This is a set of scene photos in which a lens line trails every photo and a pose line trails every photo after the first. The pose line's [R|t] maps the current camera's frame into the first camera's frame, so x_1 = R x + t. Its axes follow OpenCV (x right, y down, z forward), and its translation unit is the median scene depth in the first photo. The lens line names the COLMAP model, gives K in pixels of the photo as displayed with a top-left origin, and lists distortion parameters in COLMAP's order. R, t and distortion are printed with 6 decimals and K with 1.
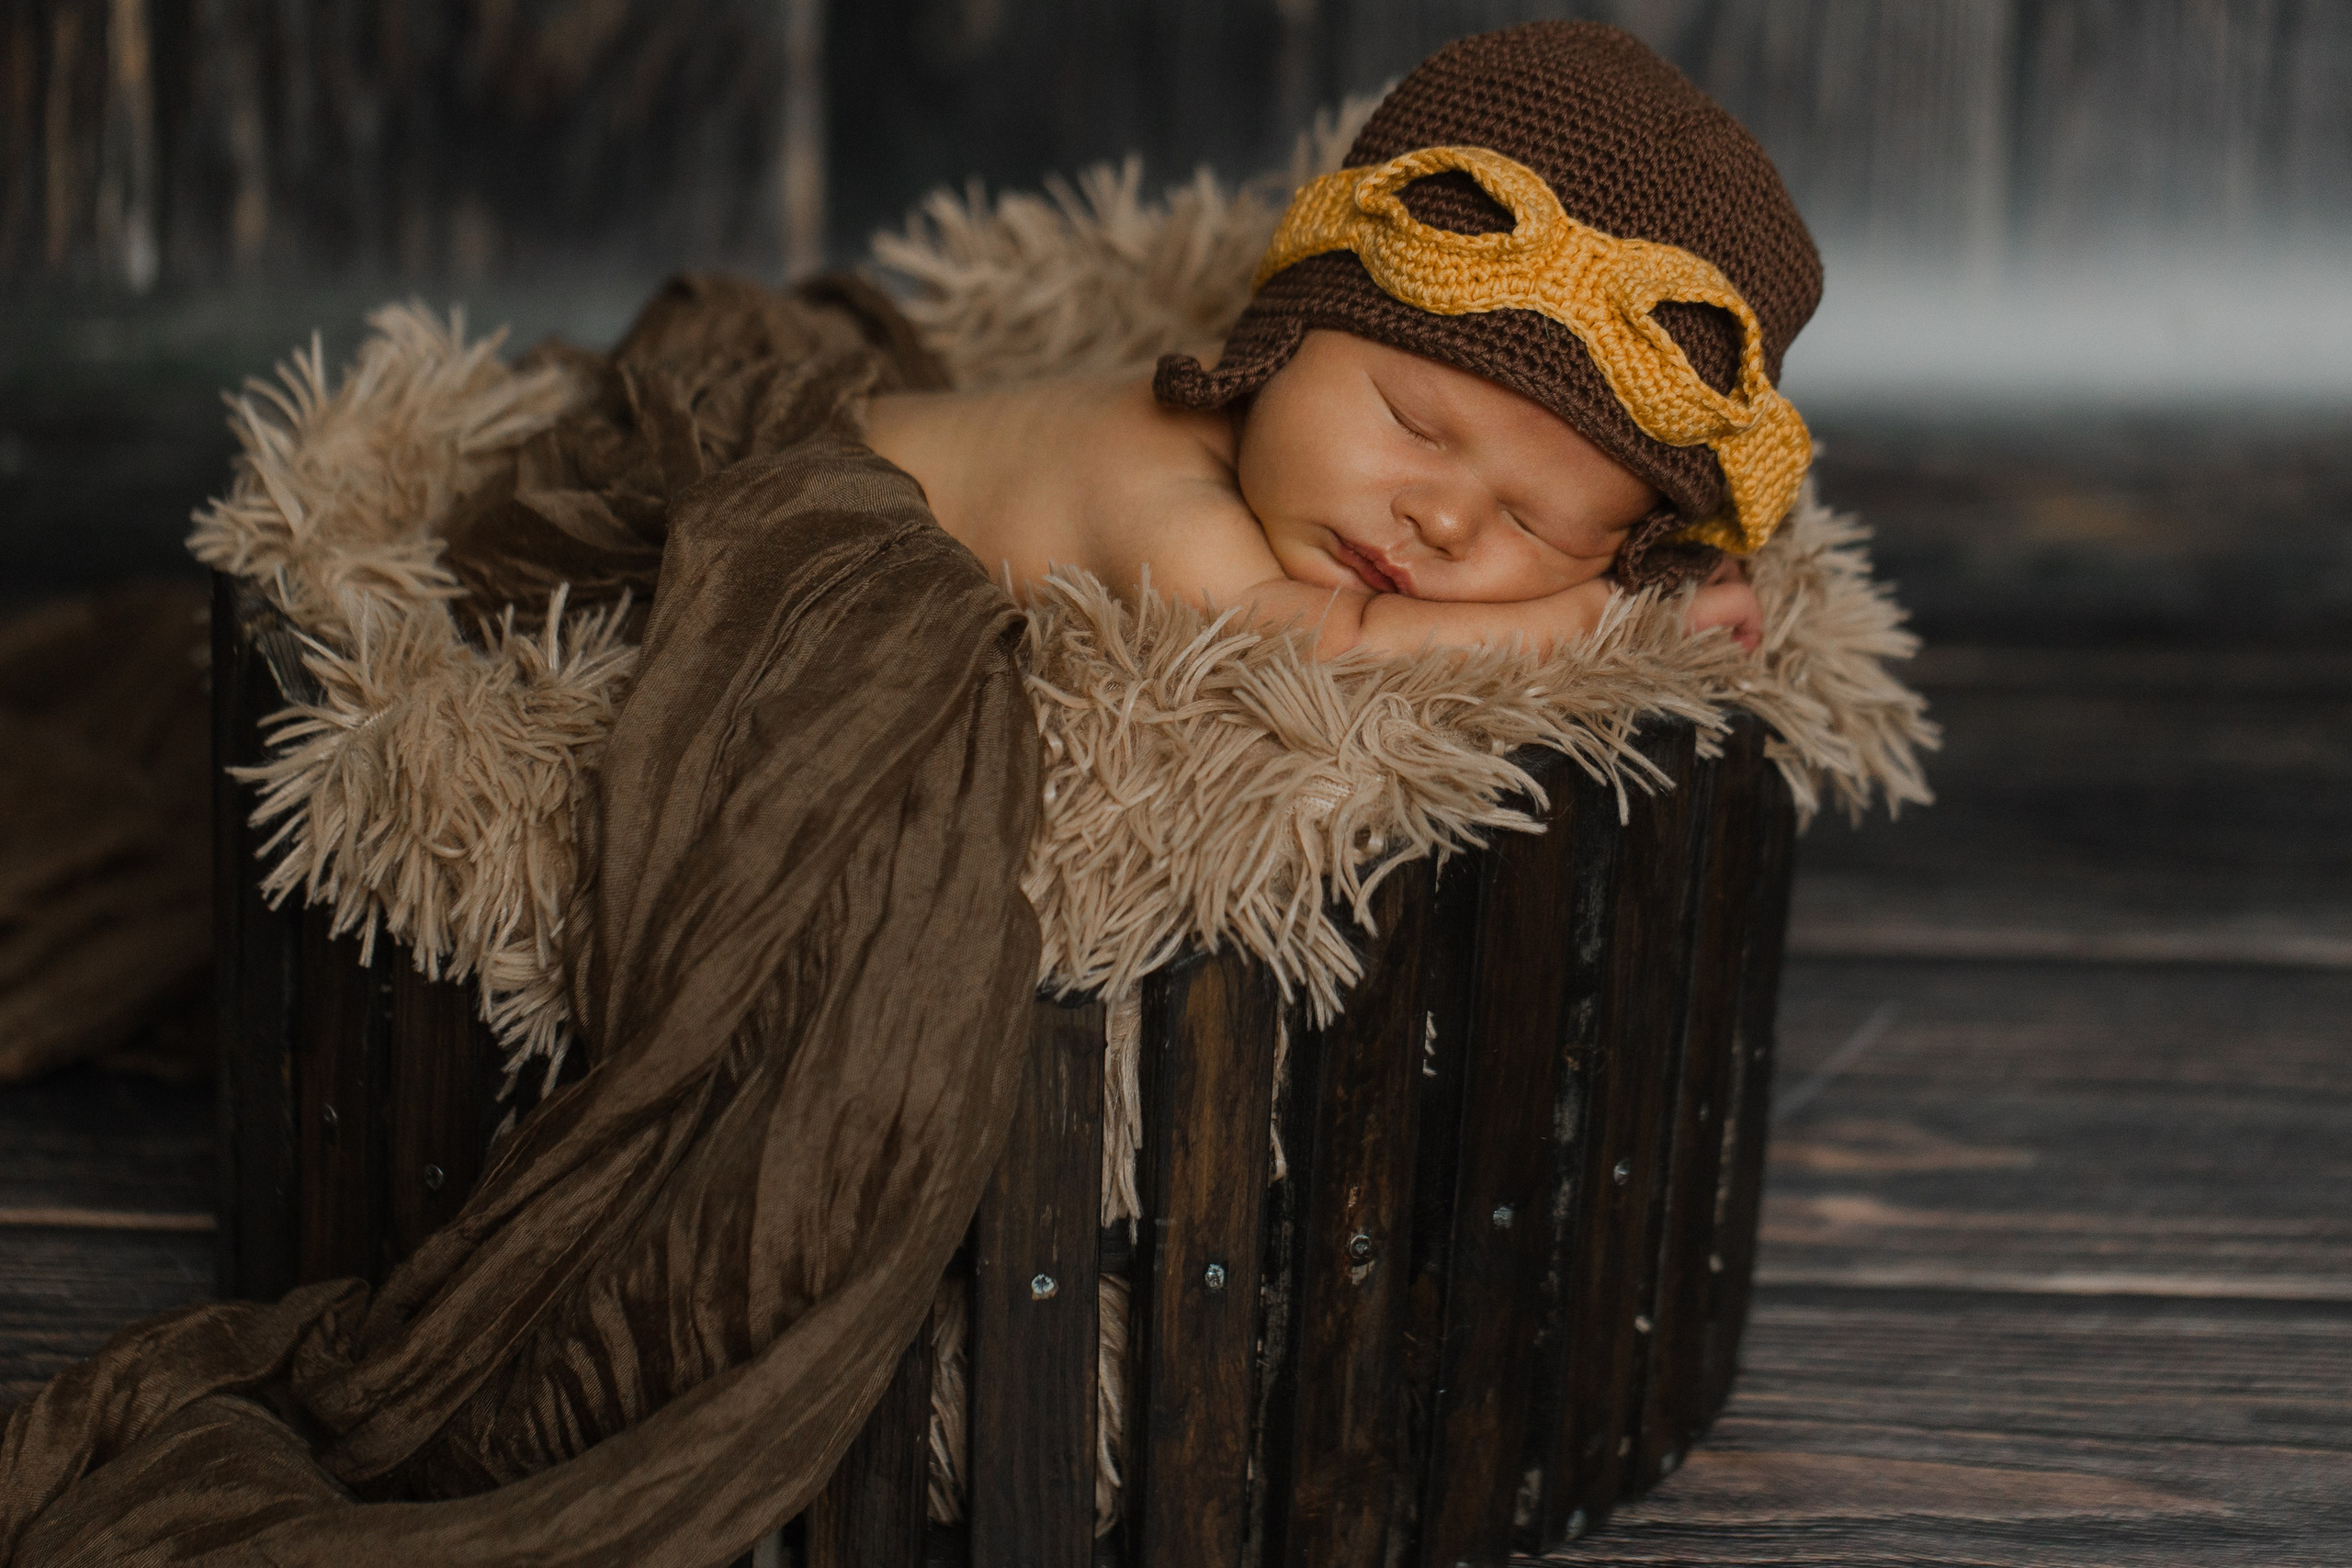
lens RADIAL K [[7368.6, 0, 988.9], [0, 7368.6, 956.2], [0, 0, 1]] dist [-0.018554, 0.000000]
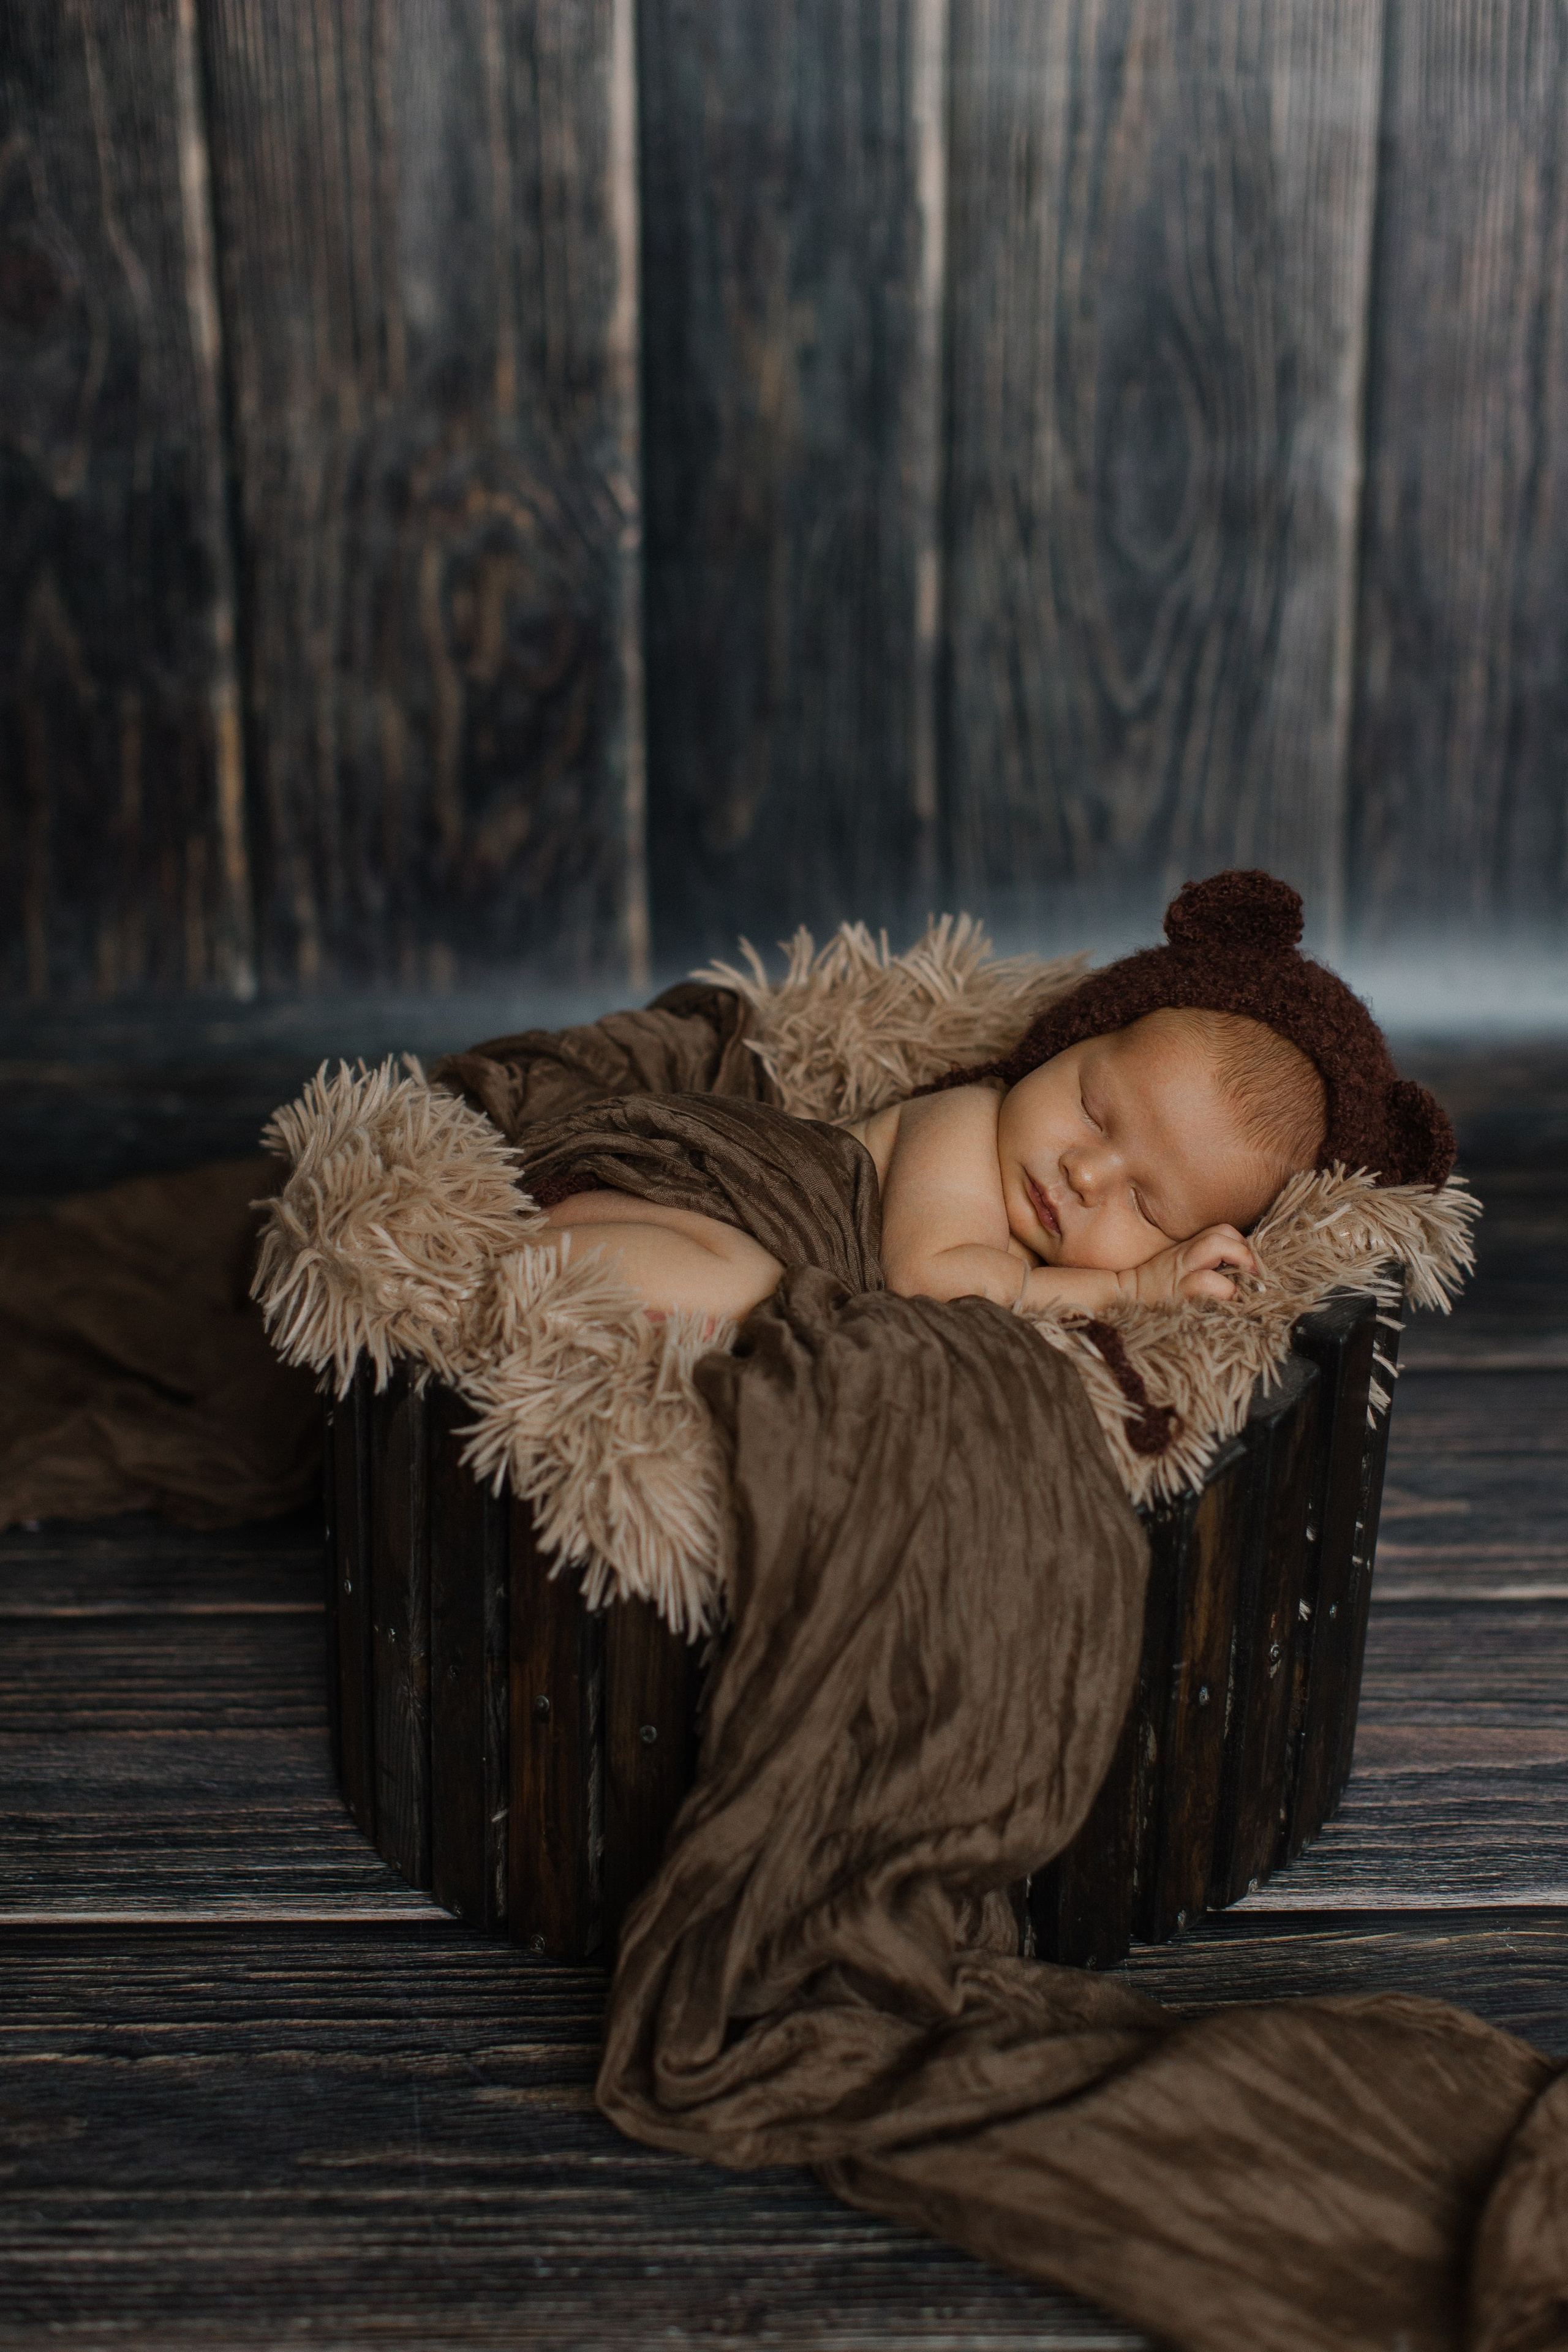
lens RADIAL K [[3541.3, 0, 774.9], [0, 3541.3, 1110.3], [0, 0, 1]] dist [0.002691, 0.000000]
pose [[0.997640, -0.039453, 0.056195, -0.056631], [0.041753, 0.998313, -0.040357, -0.039345], [-0.054508, 0.042609, 0.997604, 0.270229]]
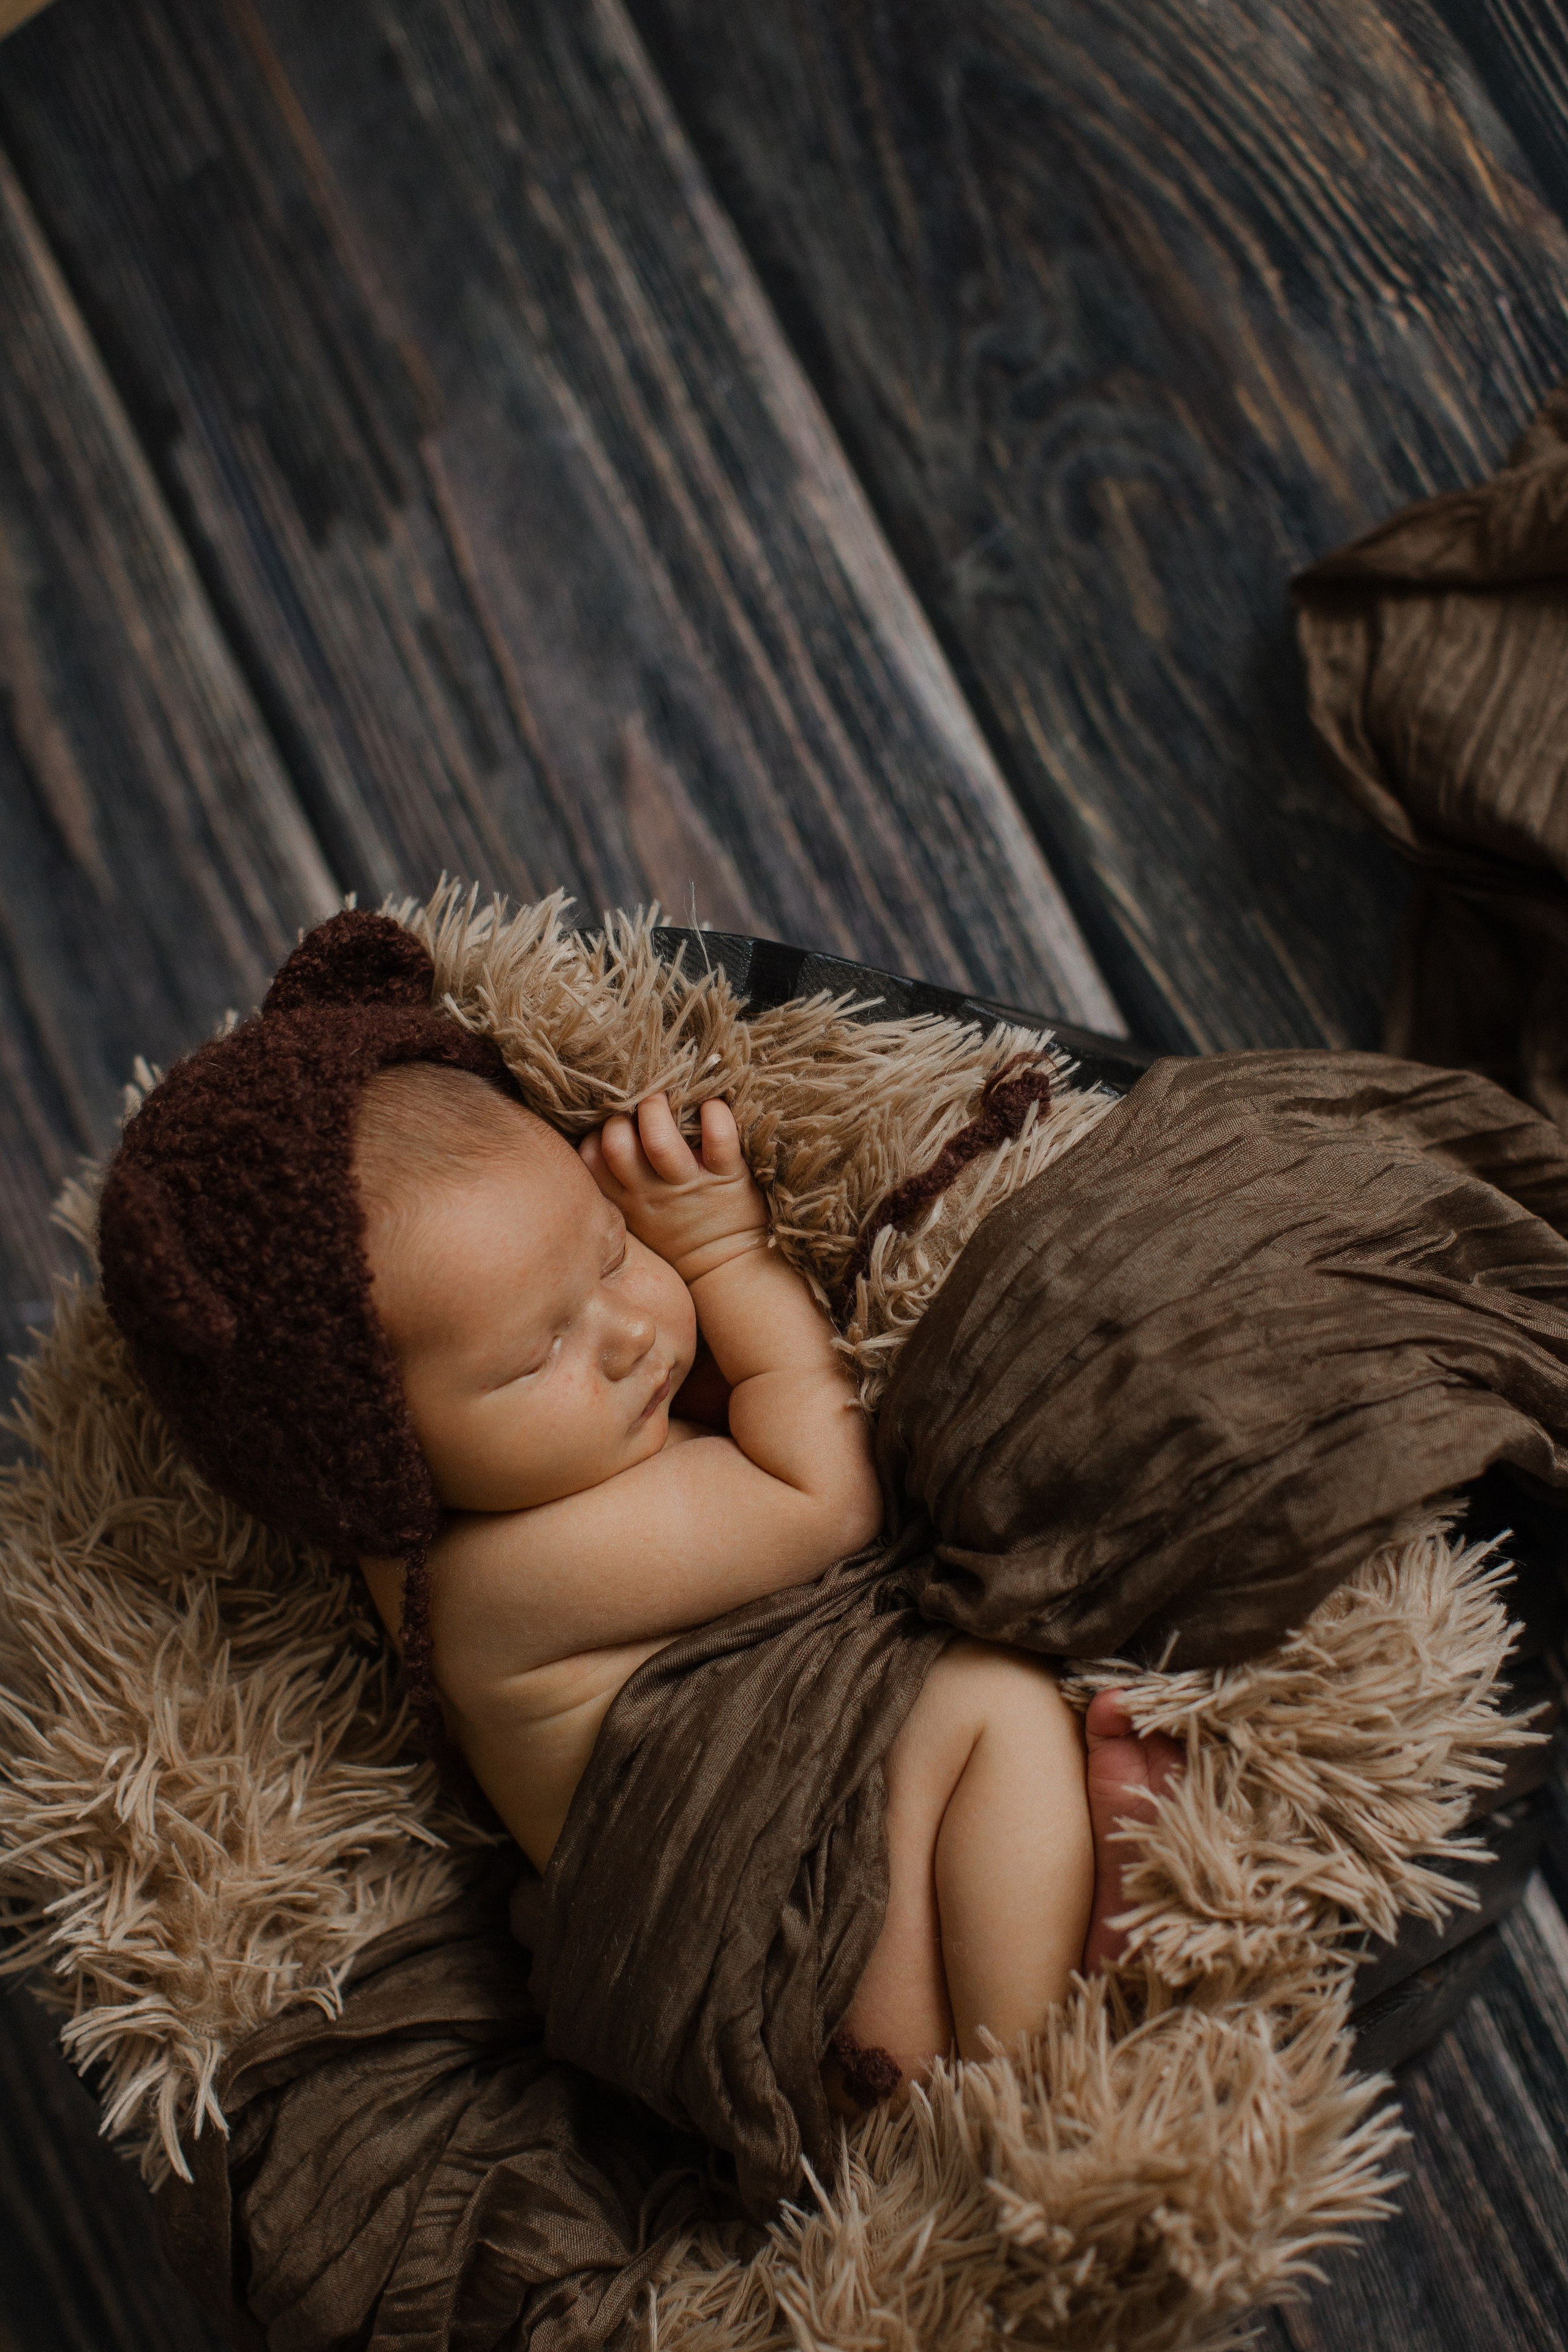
lens RADIAL K [[3541.3, 0, 777.7], [0, 3541.3, 1179.3], [0, 0, 1]] dist [0.002691, 0.000000]
pose [[-0.471289, -0.859111, 0.199538, -0.047072], [0.661827, -0.194937, 0.723868, -0.409086], [-0.582986, 0.473210, 0.660454, 0.623865]]
